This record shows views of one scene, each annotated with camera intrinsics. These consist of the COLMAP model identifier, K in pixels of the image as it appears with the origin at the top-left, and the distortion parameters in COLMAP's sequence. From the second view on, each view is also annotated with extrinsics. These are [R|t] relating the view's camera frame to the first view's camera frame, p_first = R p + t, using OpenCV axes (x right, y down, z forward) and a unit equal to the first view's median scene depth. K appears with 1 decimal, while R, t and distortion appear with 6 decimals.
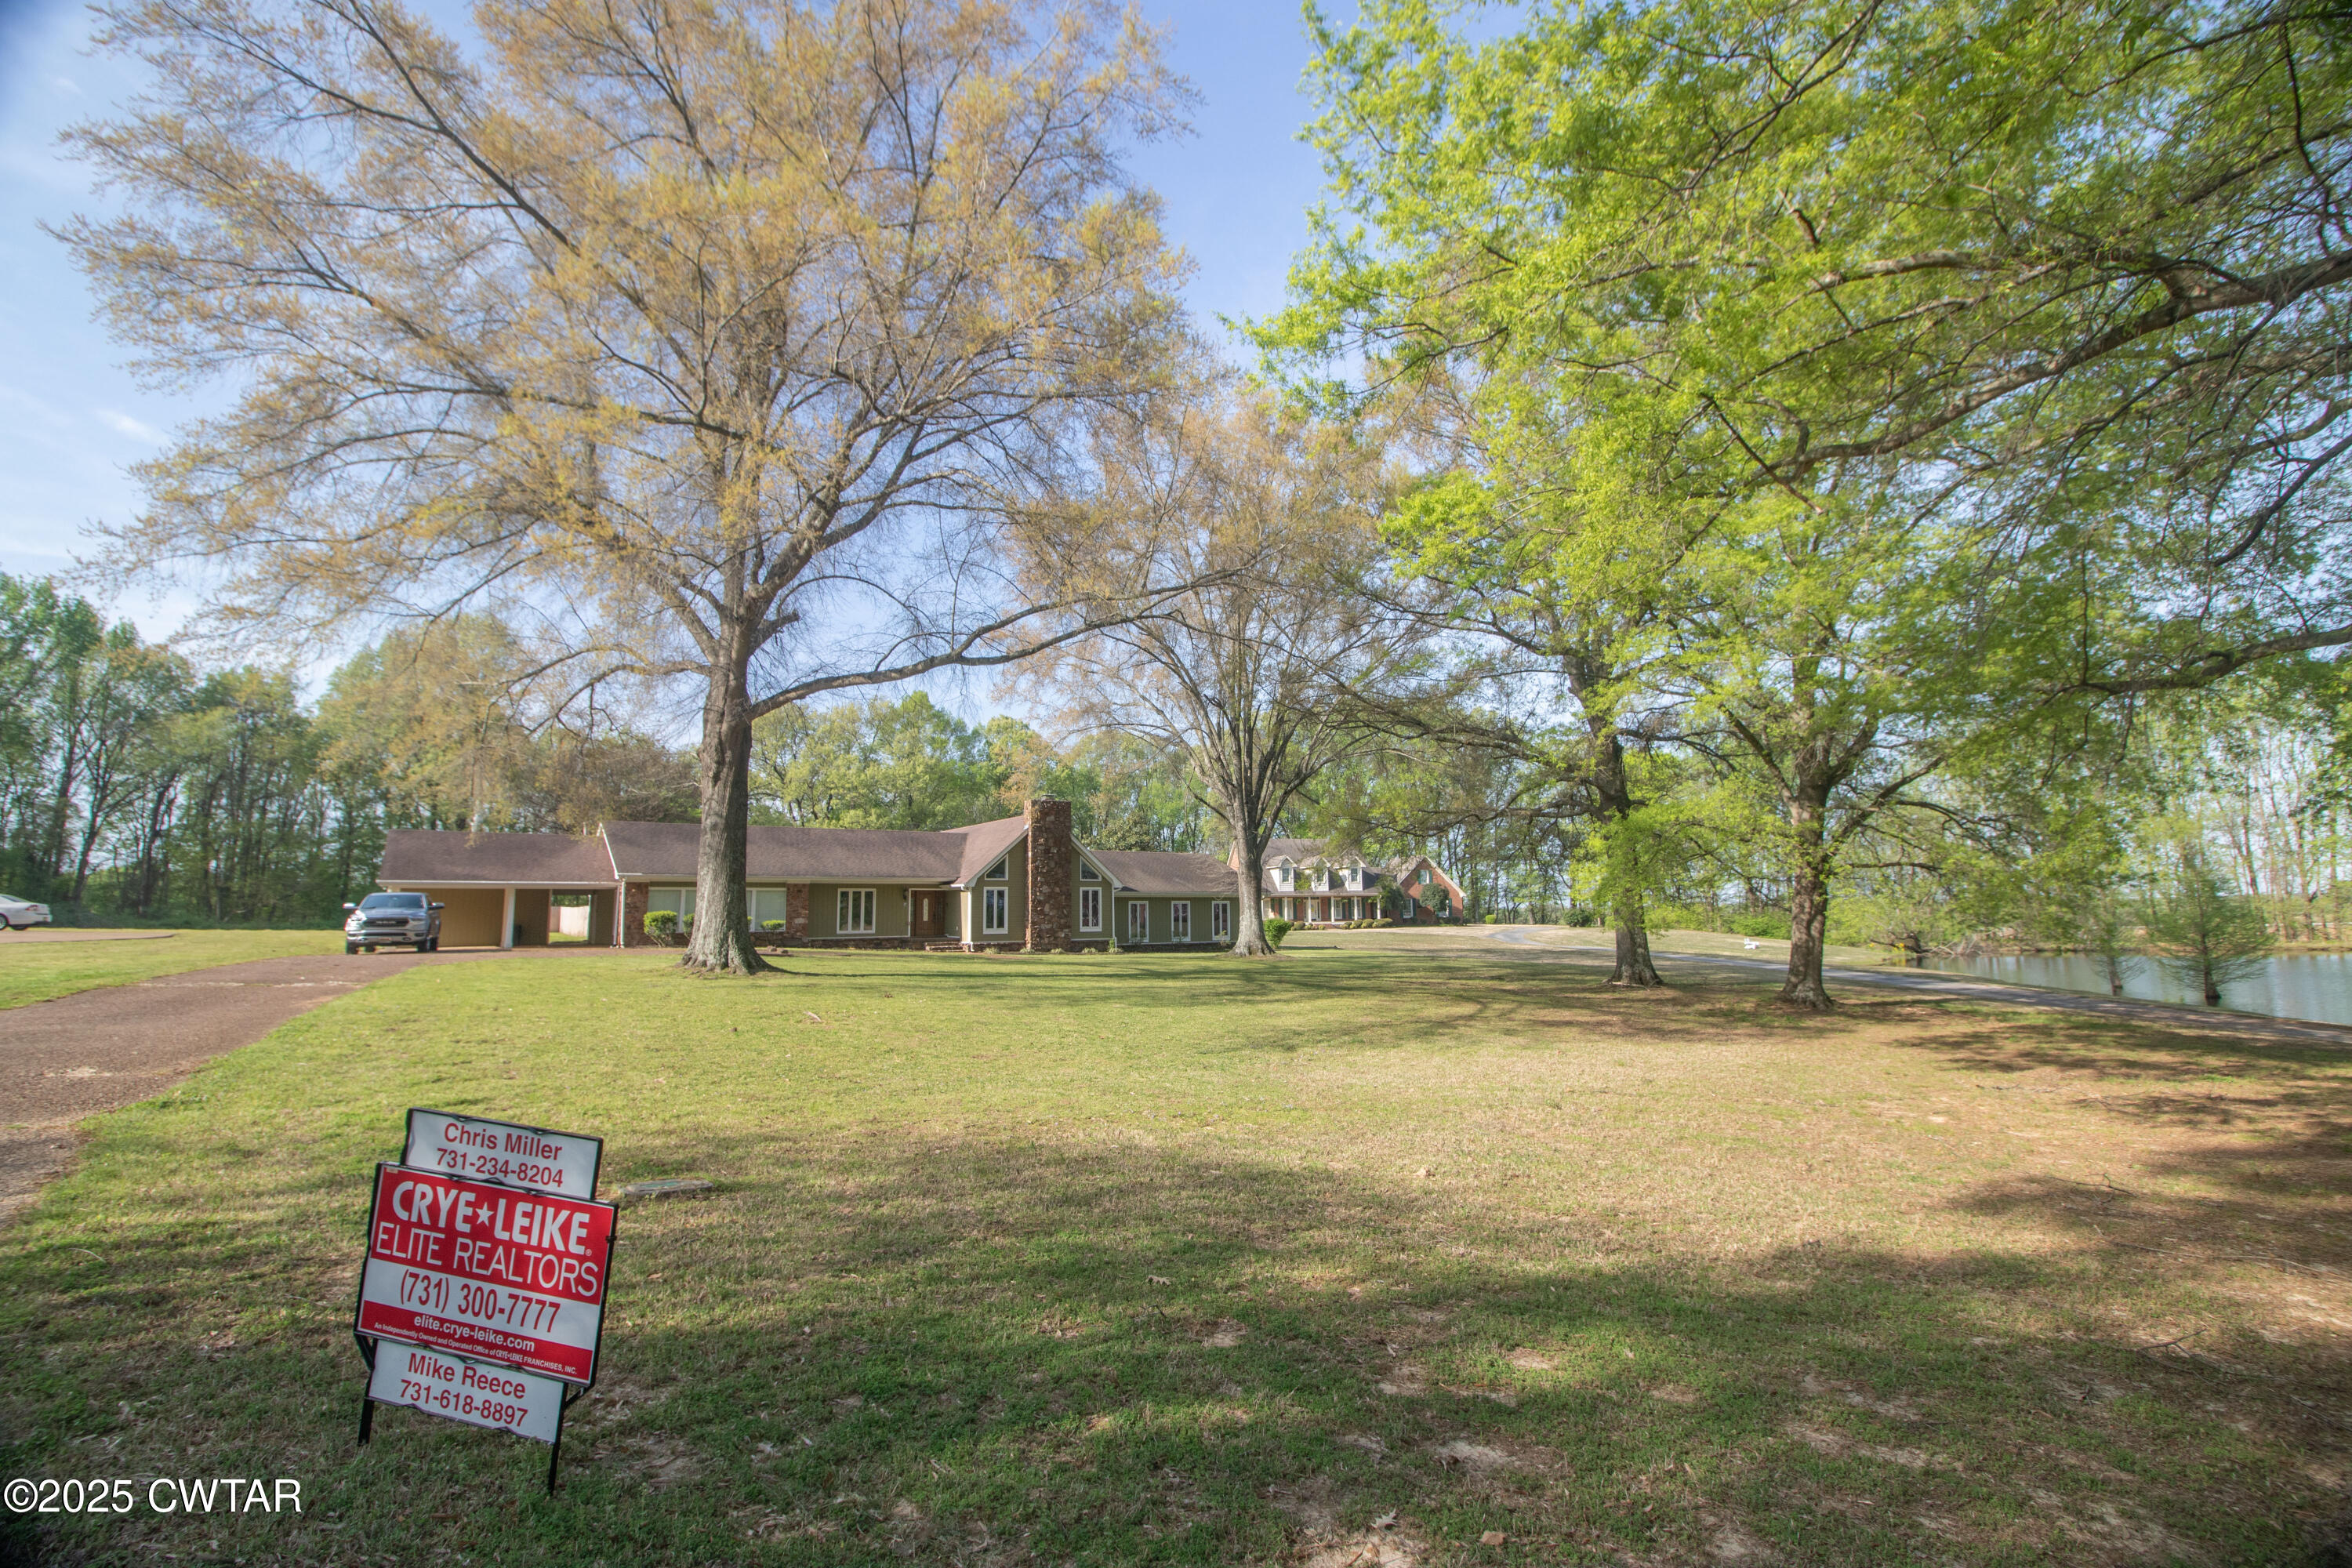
lens RADIAL K [[1081.5, 0, 1185.3], [0, 1081.5, 777.2], [0, 0, 1]] dist [-0.013139, 0.000292]
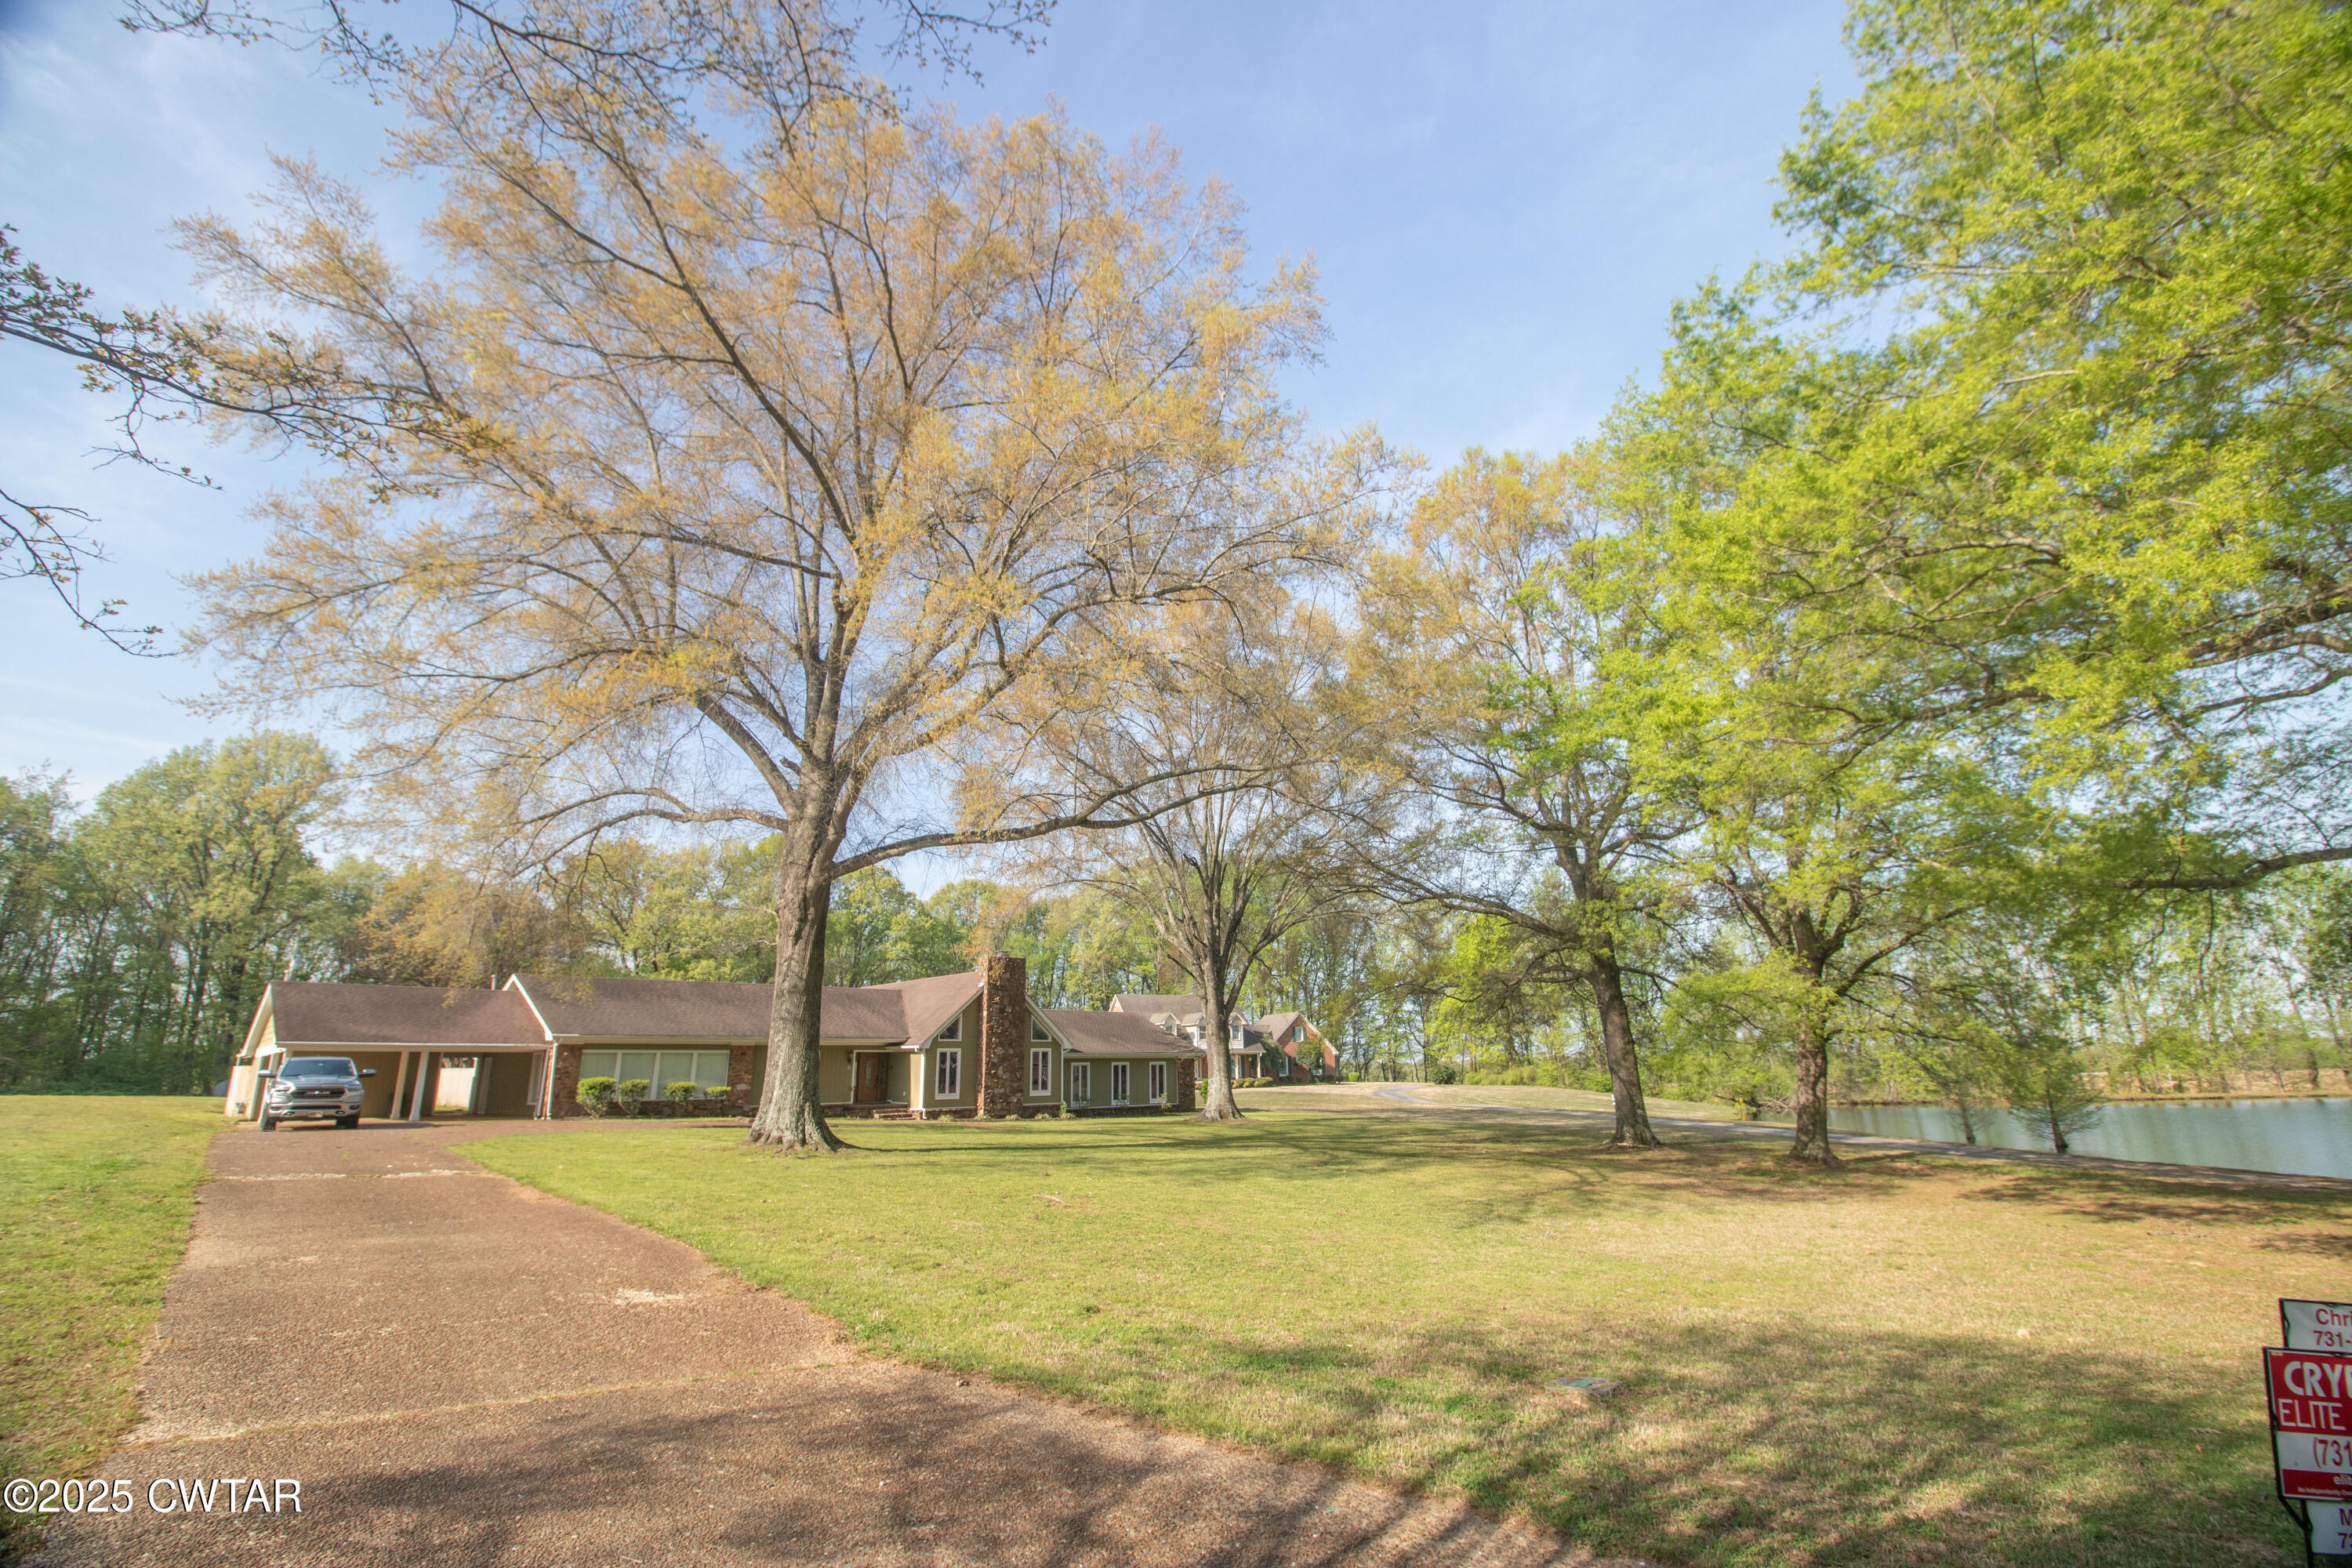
lens RADIAL K [[1082.9, 0, 1189.6], [0, 1082.9, 764.1], [0, 0, 1]] dist [-0.010429, -0.005756]
pose [[0.984785, 0.042749, 0.168436, -0.141921], [-0.017021, 0.988337, -0.151326, -0.005902], [-0.172941, 0.146157, 0.974028, -0.003137]]
